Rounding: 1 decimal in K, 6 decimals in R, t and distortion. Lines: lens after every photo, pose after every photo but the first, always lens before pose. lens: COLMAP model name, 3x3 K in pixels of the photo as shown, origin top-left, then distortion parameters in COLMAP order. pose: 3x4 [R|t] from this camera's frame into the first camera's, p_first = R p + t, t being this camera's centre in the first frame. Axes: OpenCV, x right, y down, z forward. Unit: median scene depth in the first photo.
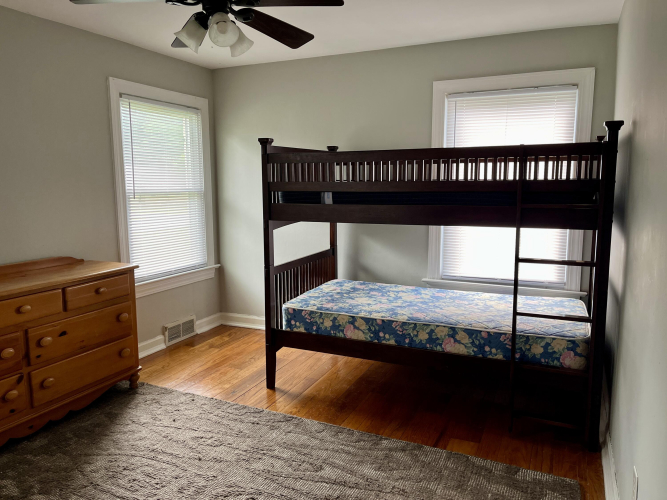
lens RADIAL K [[504.0, 0, 333.5], [0, 504.0, 250.0], [0, 0, 1]] dist [0.027926, -0.002405]
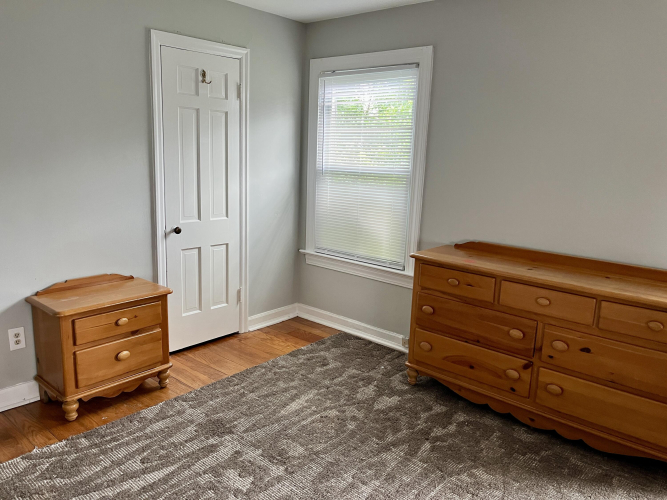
lens RADIAL K [[489.6, 0, 333.5], [0, 489.6, 250.0], [0, 0, 1]] dist [-0.005430, -0.003970]
pose [[-0.264686, 0.176958, -0.947959, 0.343672], [-0.178390, 0.957068, 0.228468, -0.113112], [0.947691, 0.229579, -0.221755, 0.775098]]
